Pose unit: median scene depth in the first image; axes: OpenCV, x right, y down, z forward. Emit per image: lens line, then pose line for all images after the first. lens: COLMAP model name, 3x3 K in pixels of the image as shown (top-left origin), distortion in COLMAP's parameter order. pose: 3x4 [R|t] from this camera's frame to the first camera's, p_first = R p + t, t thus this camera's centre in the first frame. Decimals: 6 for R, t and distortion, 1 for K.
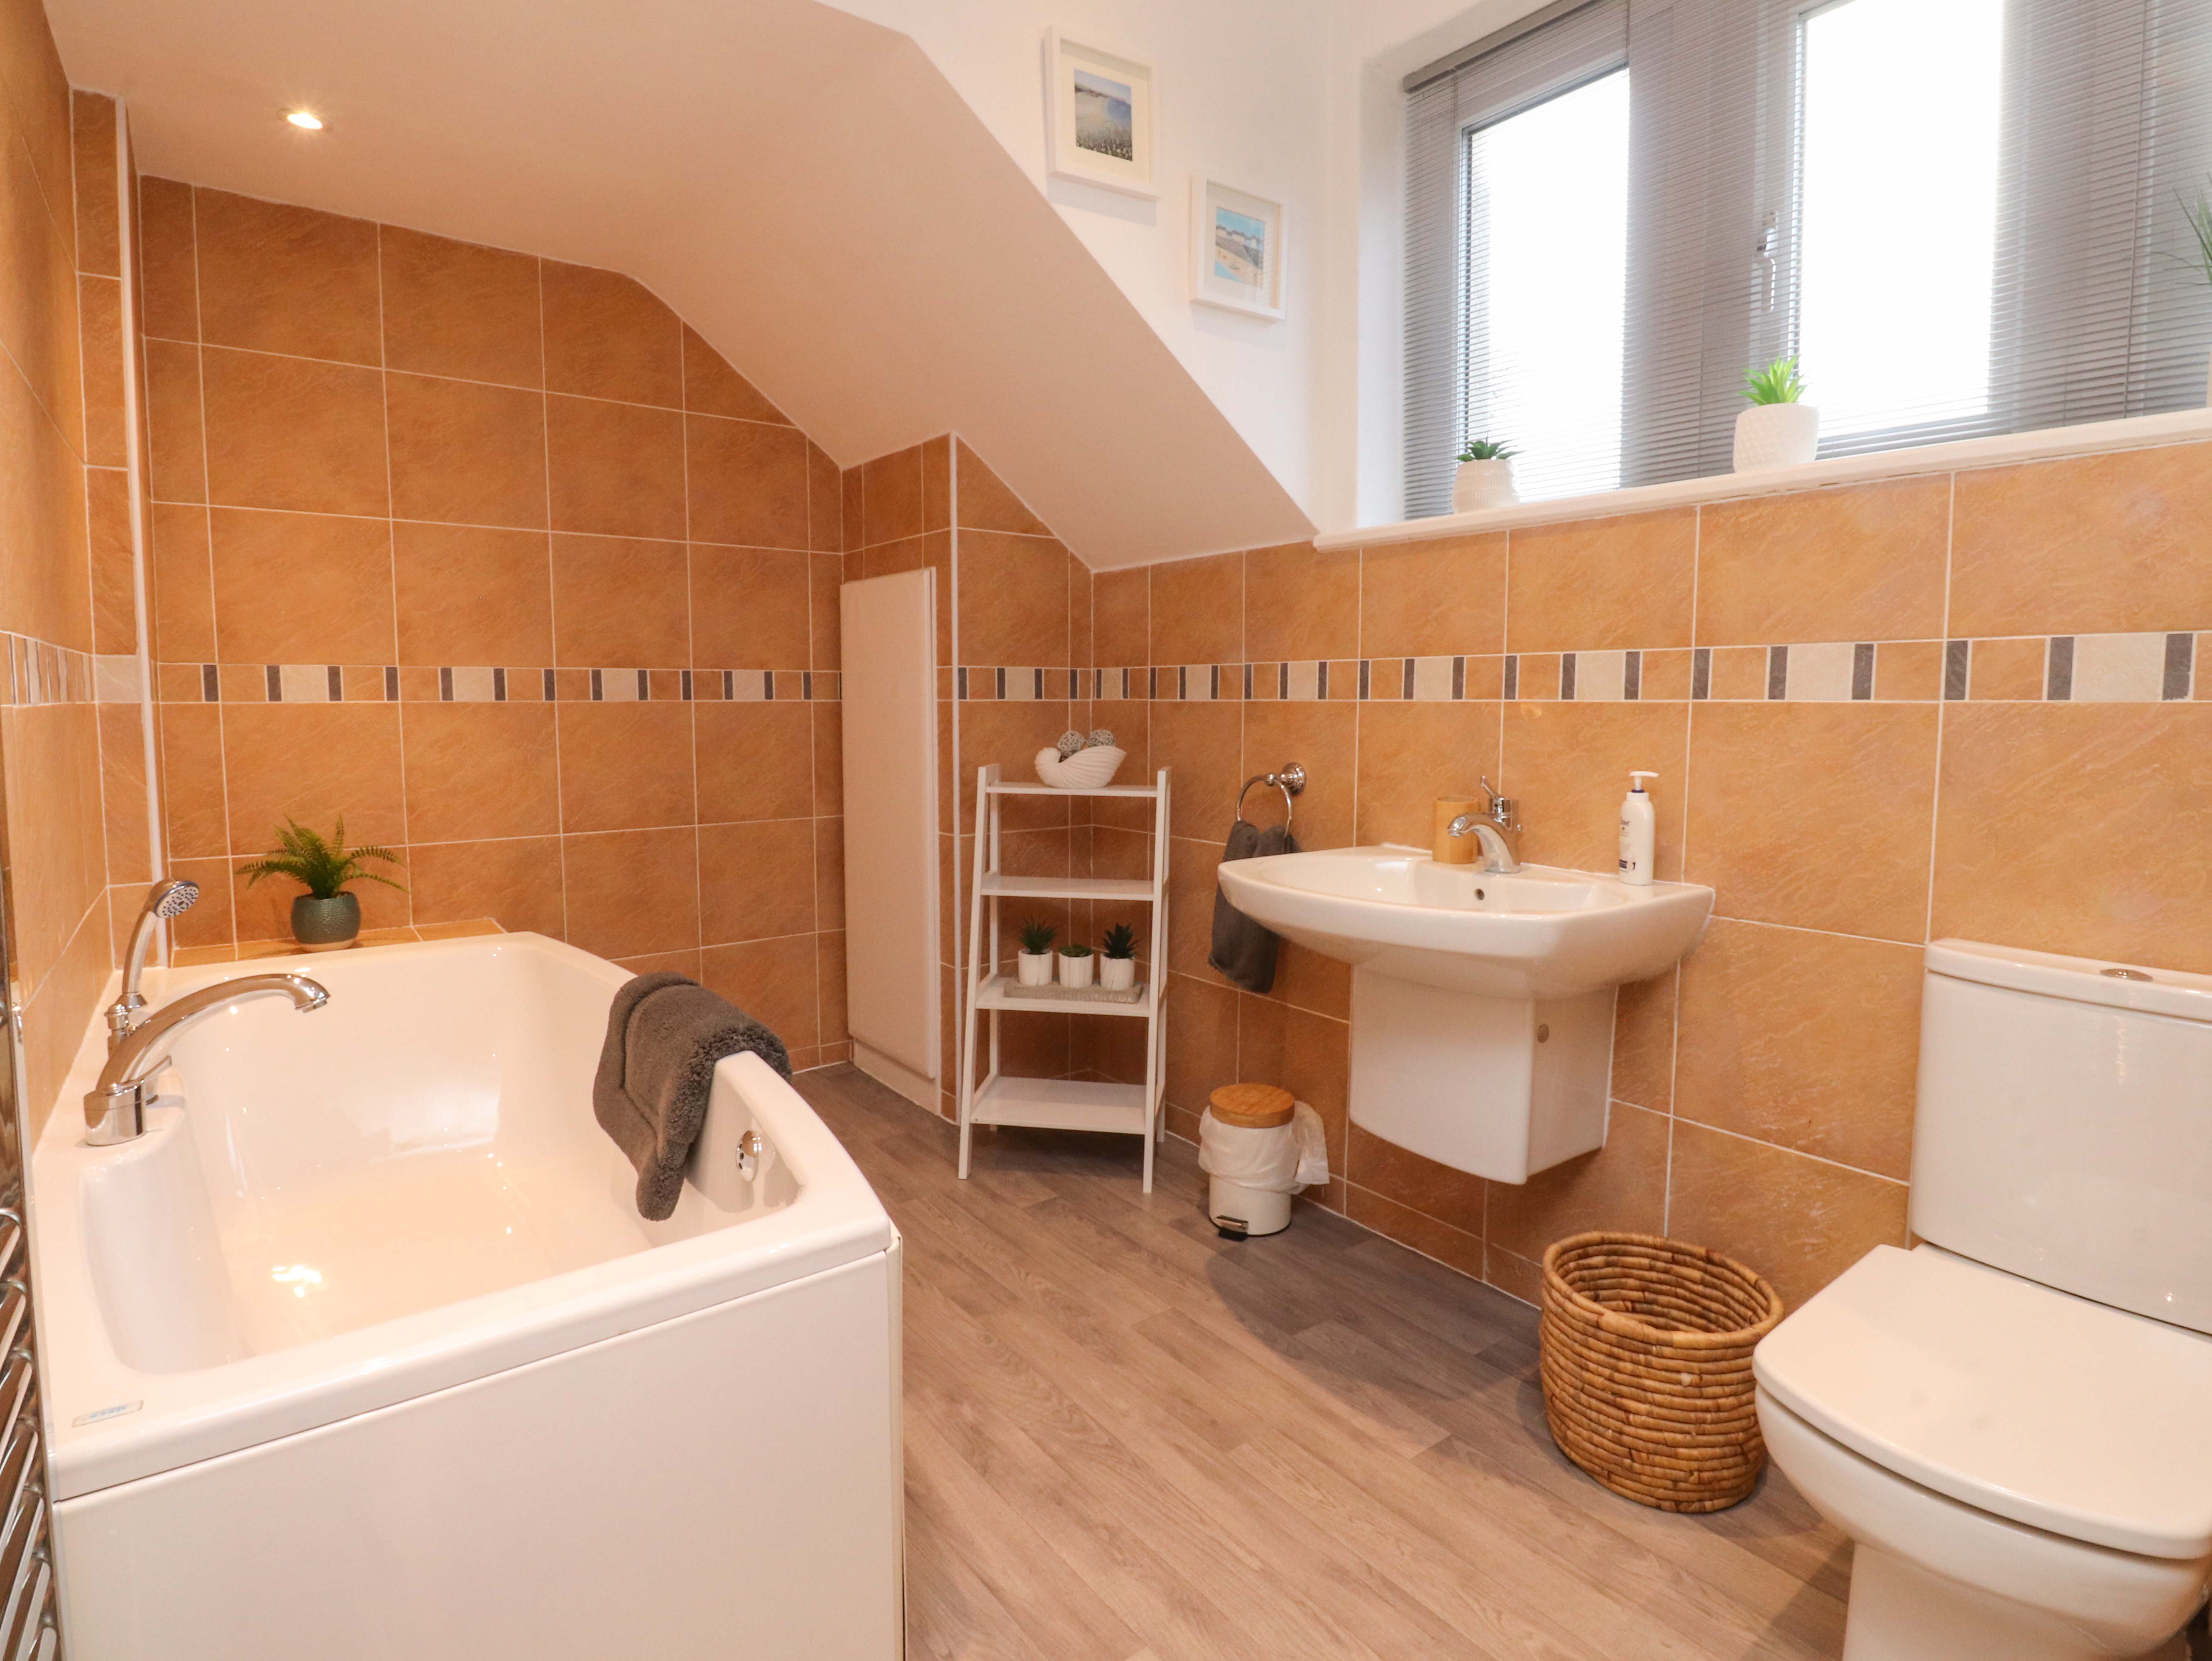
lens RADIAL K [[1139.9, 0, 1106.3], [0, 1139.9, 830.2], [0, 0, 1]] dist [-0.006669, -0.004986]
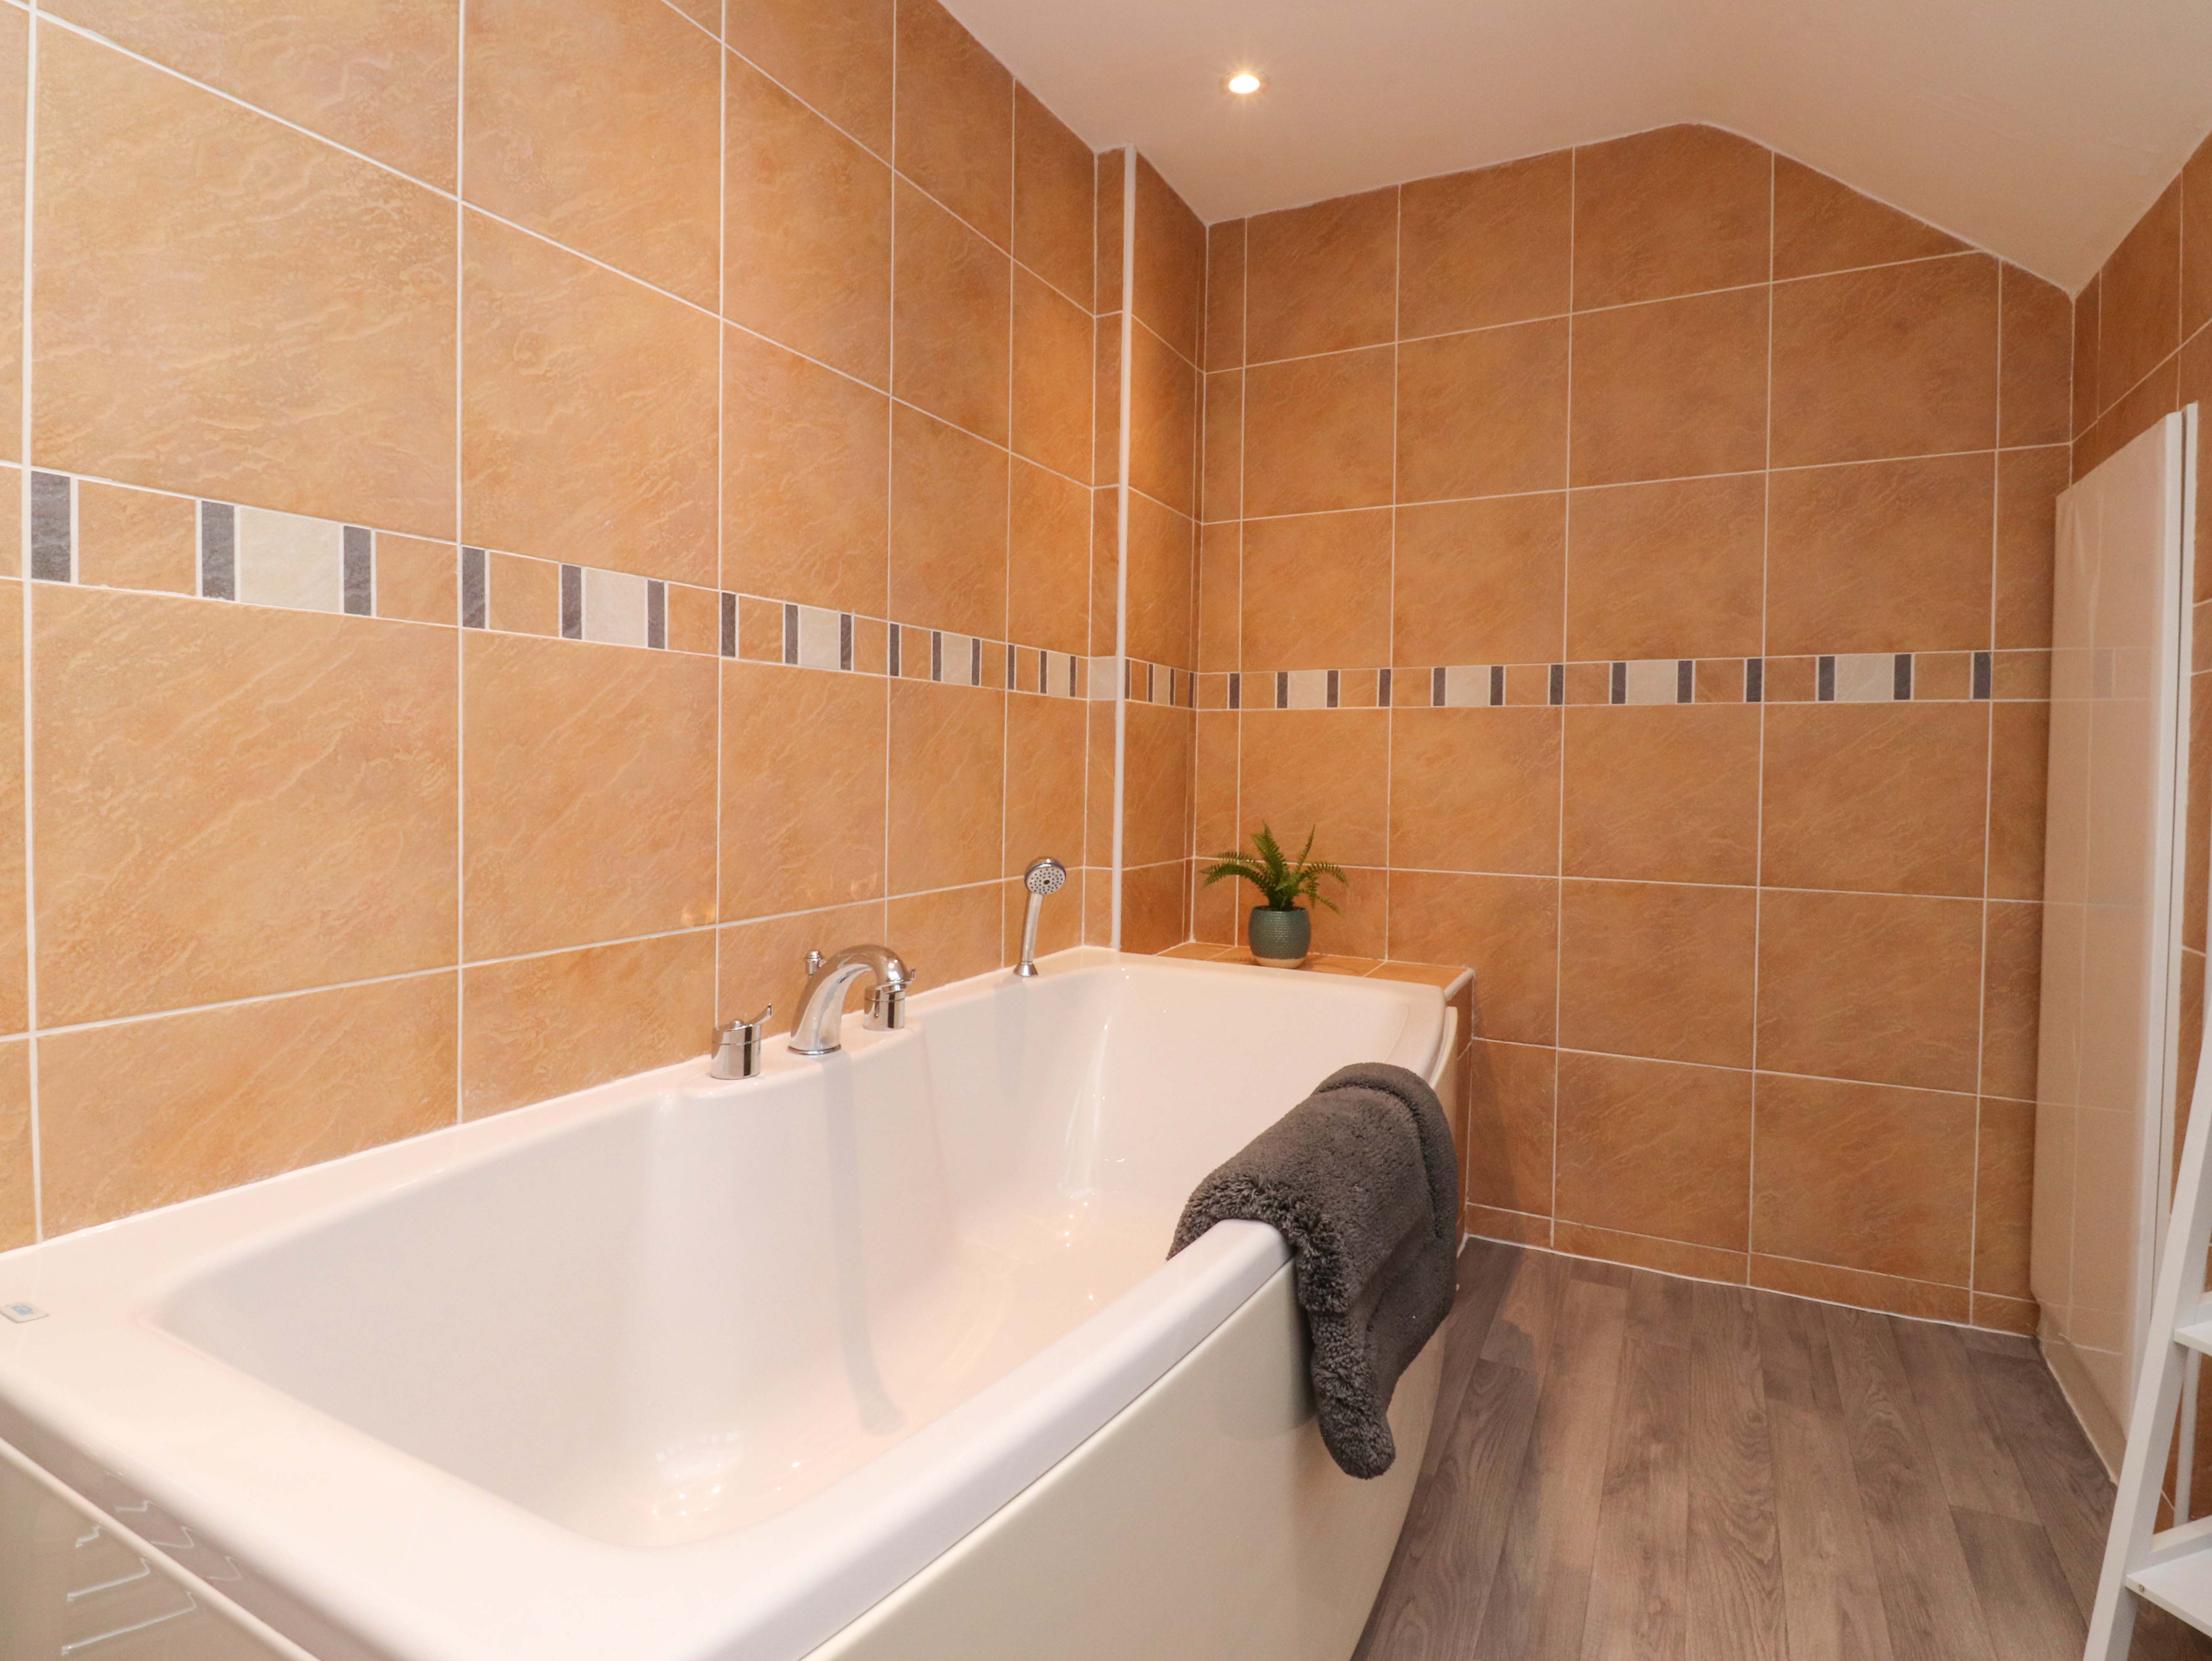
lens RADIAL K [[1139.9, 0, 1103.3], [0, 1139.9, 805.9], [0, 0, 1]] dist [-0.006669, -0.004986]
pose [[0.422956, 0.037182, -0.905387, 0.095104], [-0.116799, 0.993060, -0.013781, 0.002781], [0.898591, 0.111577, 0.424364, 0.403485]]
